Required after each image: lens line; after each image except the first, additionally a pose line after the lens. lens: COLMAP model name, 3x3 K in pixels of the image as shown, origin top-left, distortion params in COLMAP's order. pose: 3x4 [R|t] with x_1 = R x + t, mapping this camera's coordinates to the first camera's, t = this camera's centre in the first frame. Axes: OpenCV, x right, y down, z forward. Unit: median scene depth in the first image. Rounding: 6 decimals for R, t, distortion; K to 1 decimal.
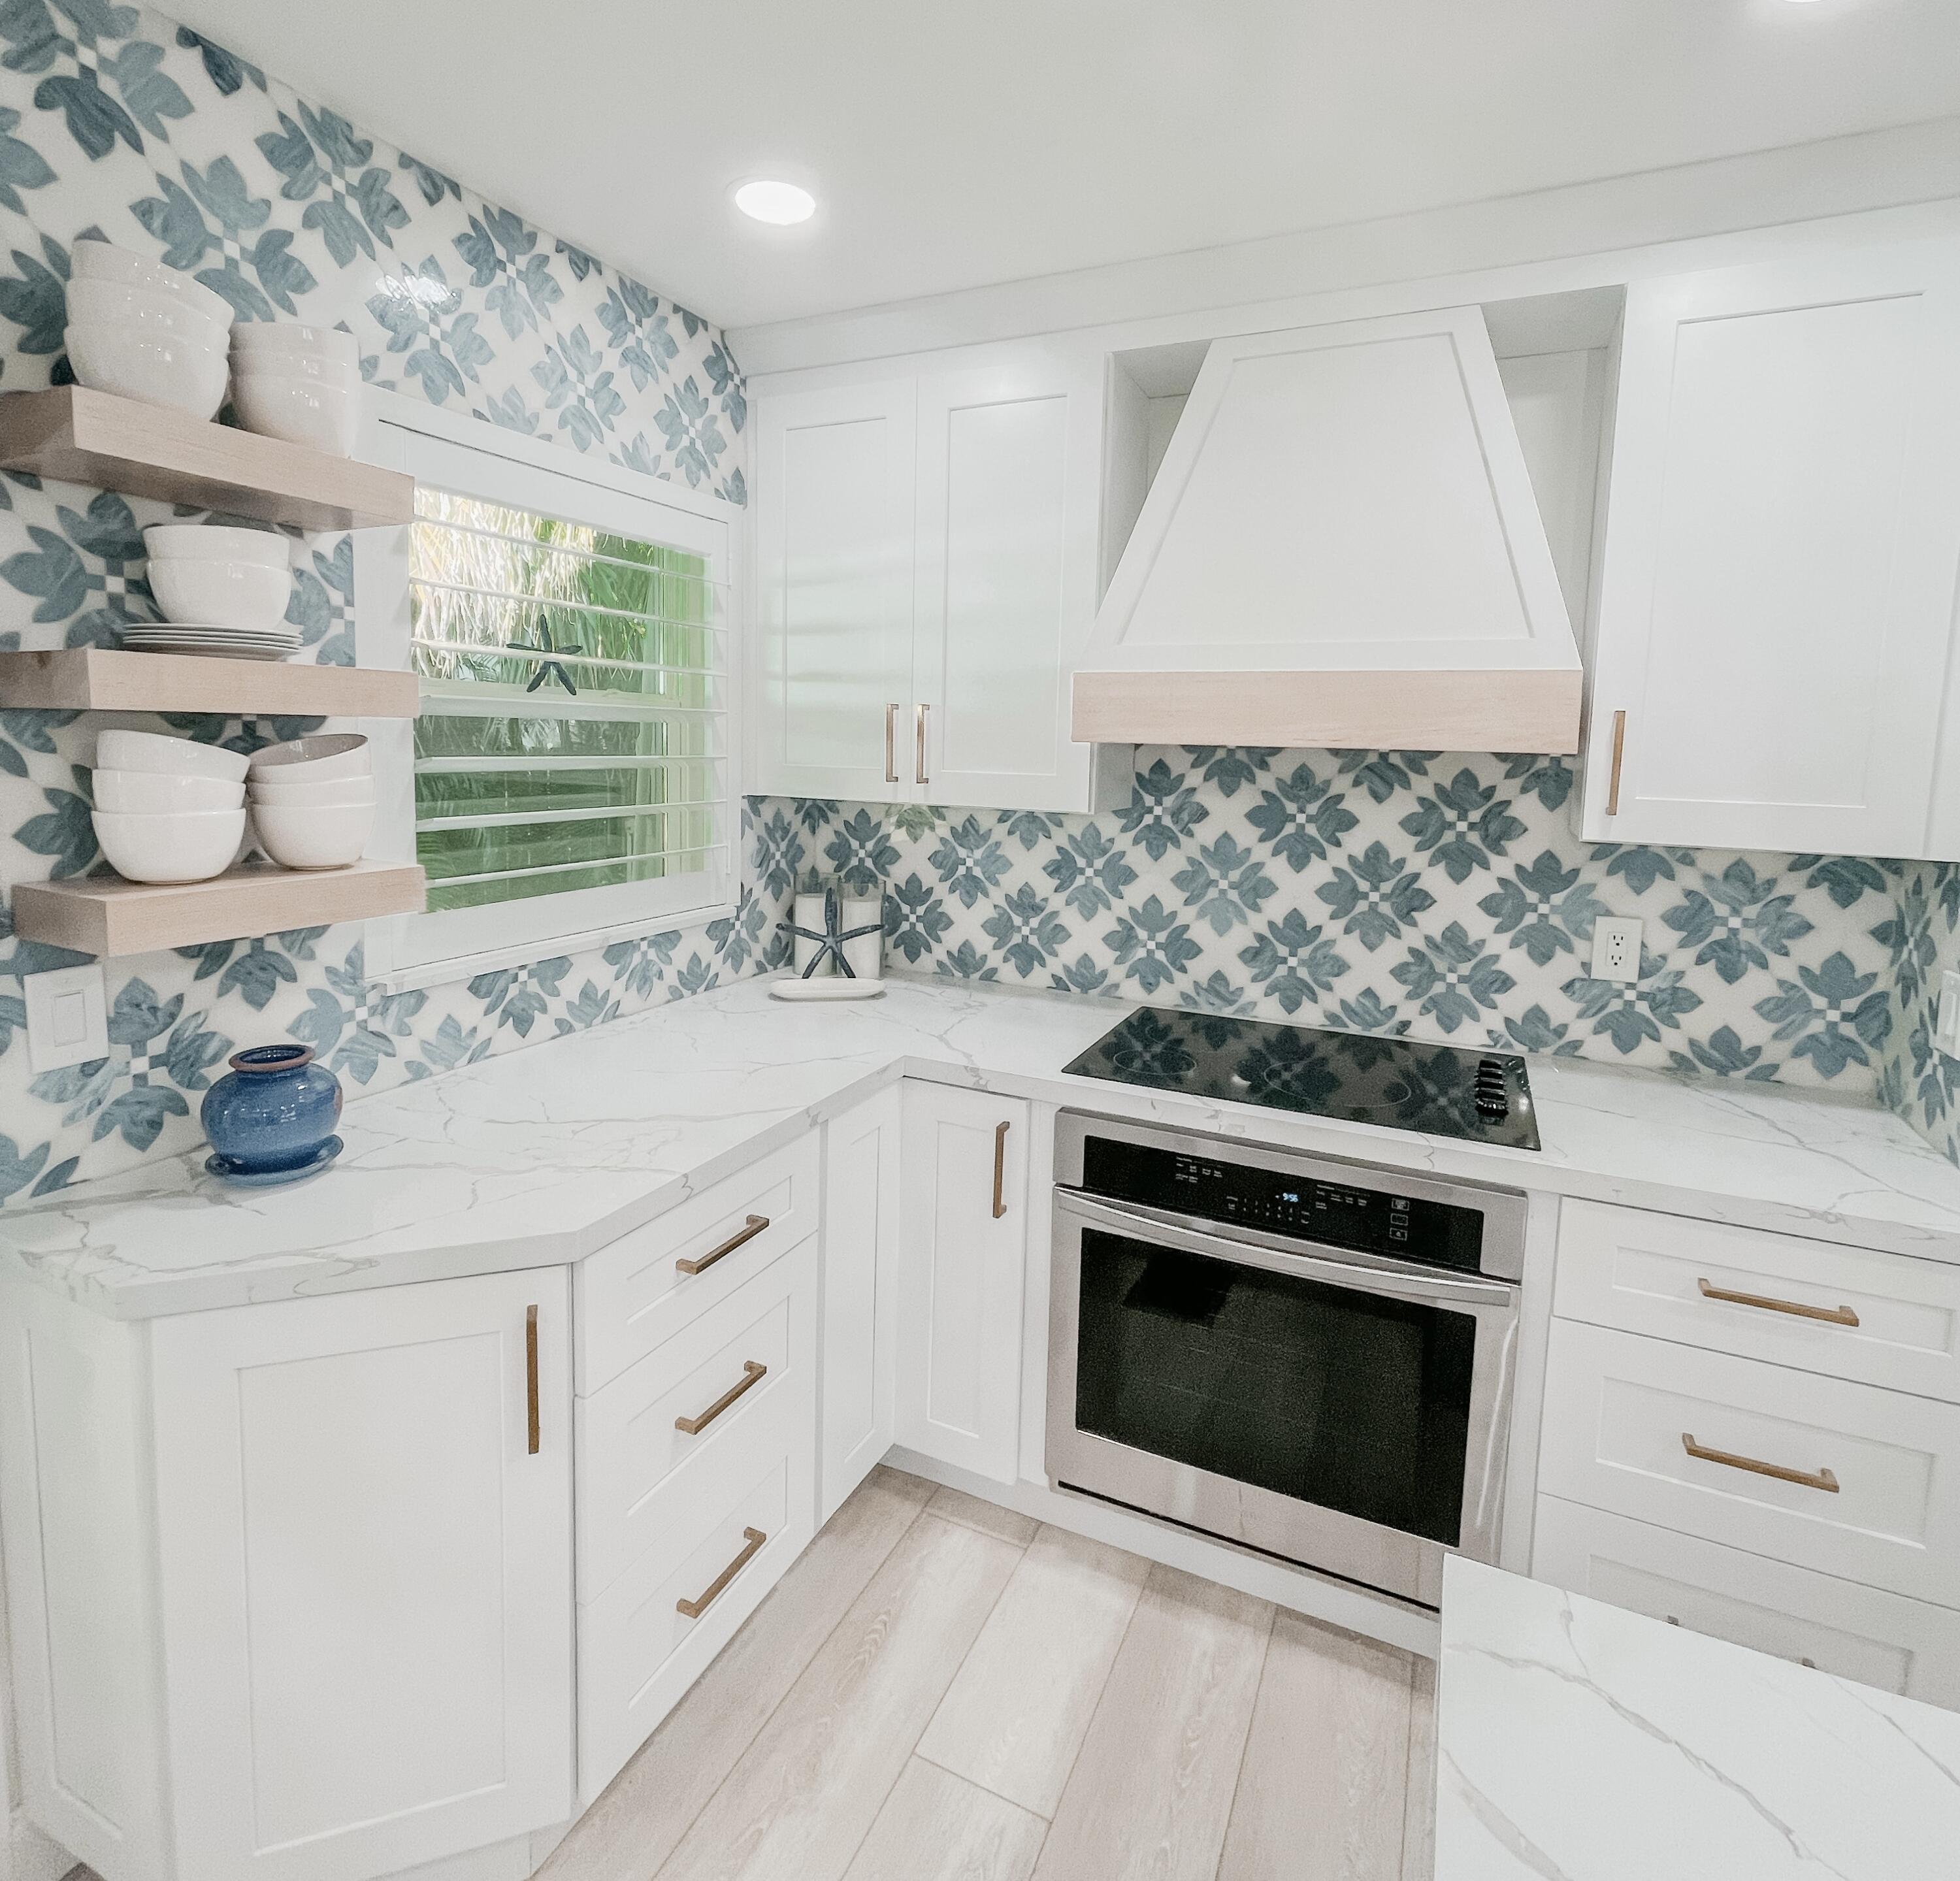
lens RADIAL K [[1048.2, 0, 974.2], [0, 1048.2, 853.8], [0, 0, 1]] dist [-0.016989, -0.001307]
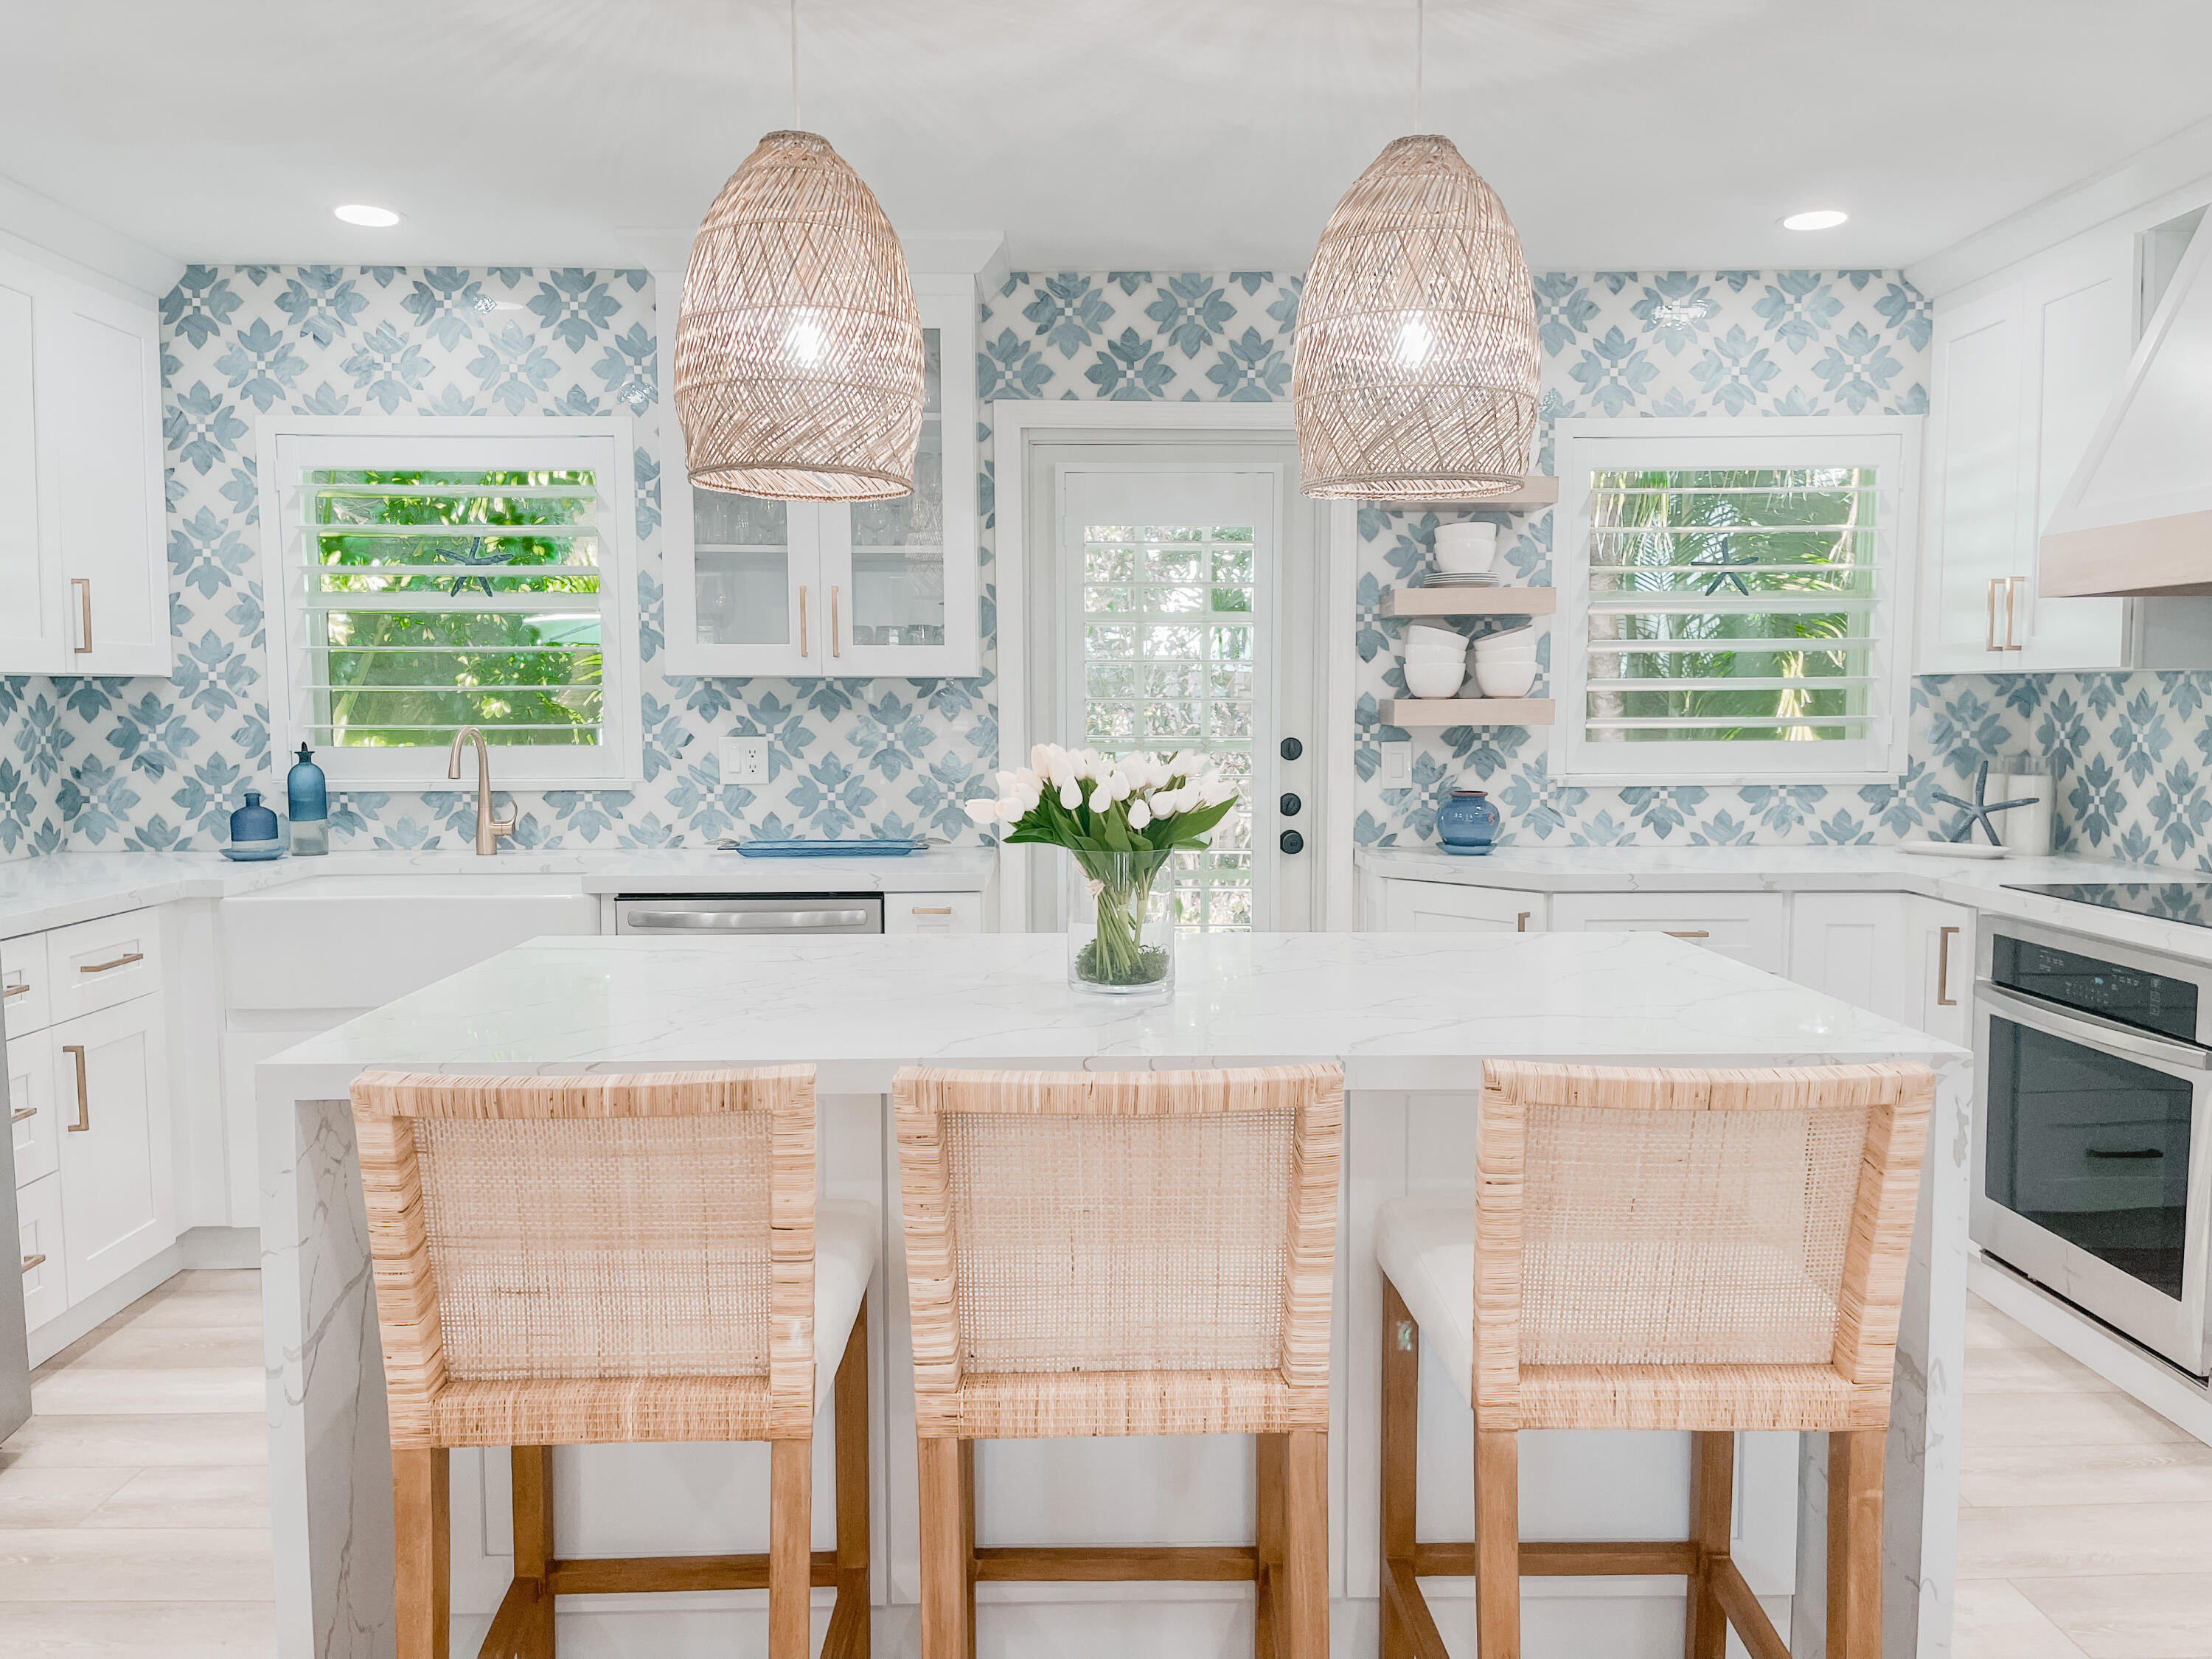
lens RADIAL K [[1665.3, 0, 1106.0], [0, 1665.3, 829.5], [0, 0, 1]] dist [0.031067, -0.039934]
pose [[0.449934, 0.037413, -0.892278, 1.102046], [-0.080006, 0.996793, 0.001452, 0.194116], [0.889471, 0.070734, 0.451484, -0.610631]]
